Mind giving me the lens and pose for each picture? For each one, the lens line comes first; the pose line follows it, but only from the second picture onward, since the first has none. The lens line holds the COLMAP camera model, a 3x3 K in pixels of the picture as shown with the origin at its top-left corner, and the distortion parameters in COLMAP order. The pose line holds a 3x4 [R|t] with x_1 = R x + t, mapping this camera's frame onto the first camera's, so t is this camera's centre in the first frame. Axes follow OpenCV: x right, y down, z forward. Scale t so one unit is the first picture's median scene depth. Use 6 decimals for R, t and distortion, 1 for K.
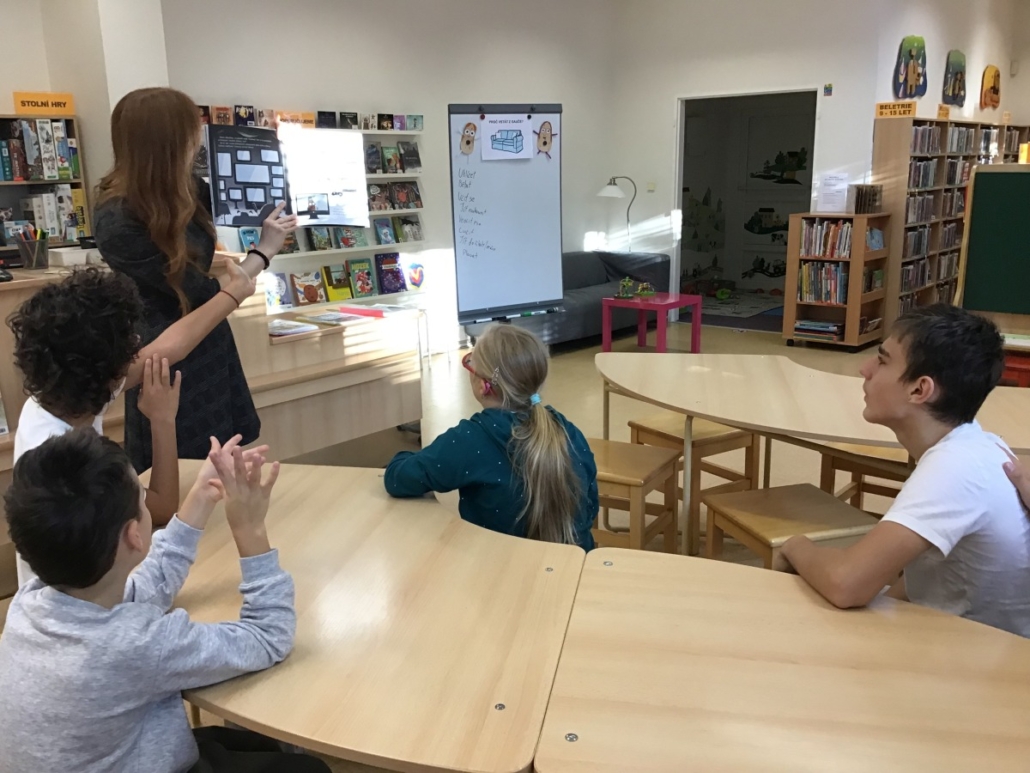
lens RADIAL K [[936.6, 0, 519.7], [0, 936.6, 400.4], [0, 0, 1]] dist [0.101288, -0.201291]
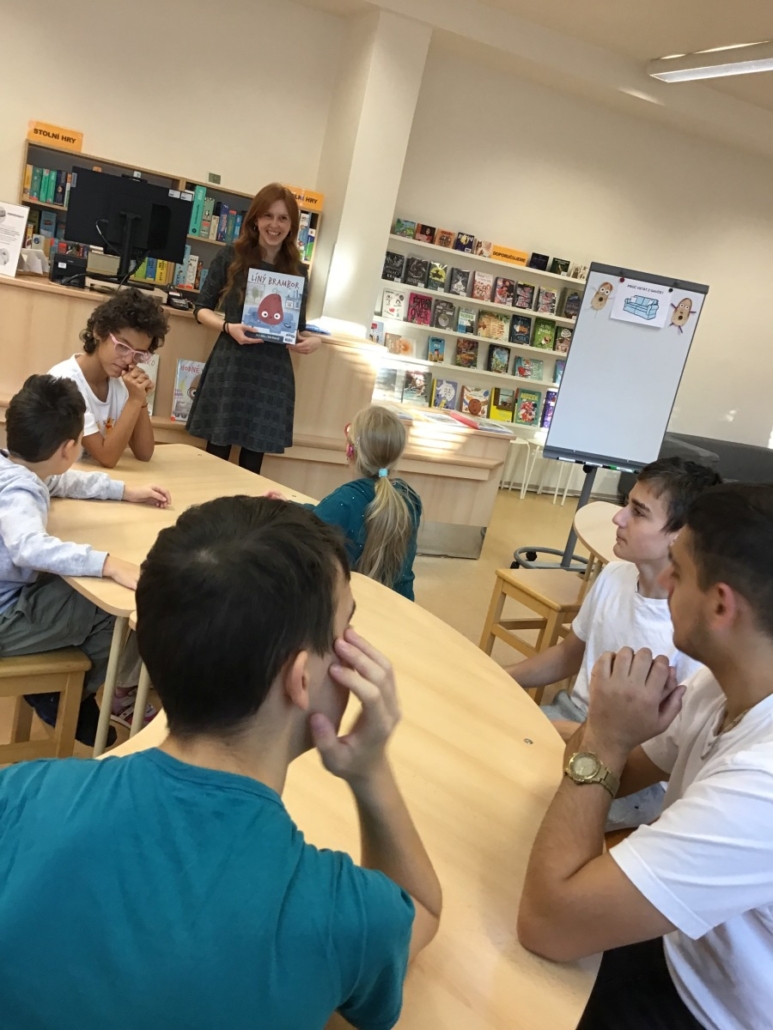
lens RADIAL K [[936.6, 0, 380.4], [0, 936.6, 515.9], [0, 0, 1]] dist [0.101288, -0.201291]
pose [[0.860127, 0.316047, -0.400370, 0.225260], [-0.330118, 0.943275, 0.035408, 0.008705], [0.388849, 0.101714, 0.915669, -0.072786]]
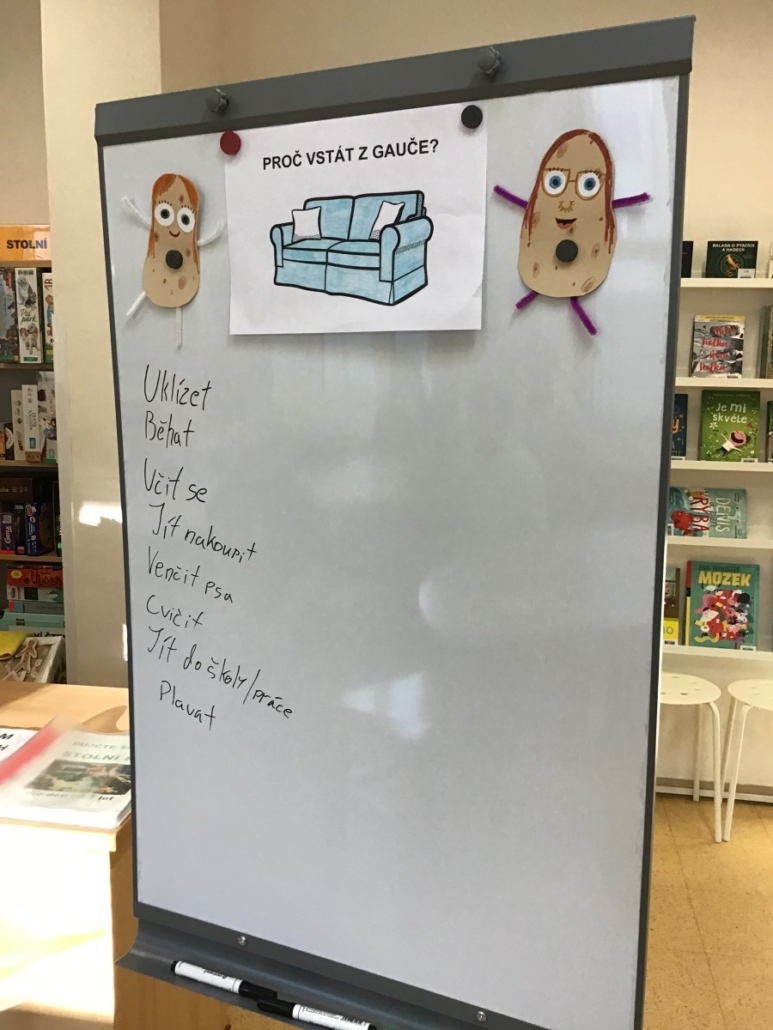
lens RADIAL K [[936.6, 0, 380.4], [0, 936.6, 515.9], [0, 0, 1]] dist [0.101288, -0.201291]
pose [[0.514110, 0.169090, -0.840892, 0.166917], [-0.233170, 0.971007, 0.052697, -0.218104], [0.825423, 0.168979, 0.538631, 0.855579]]
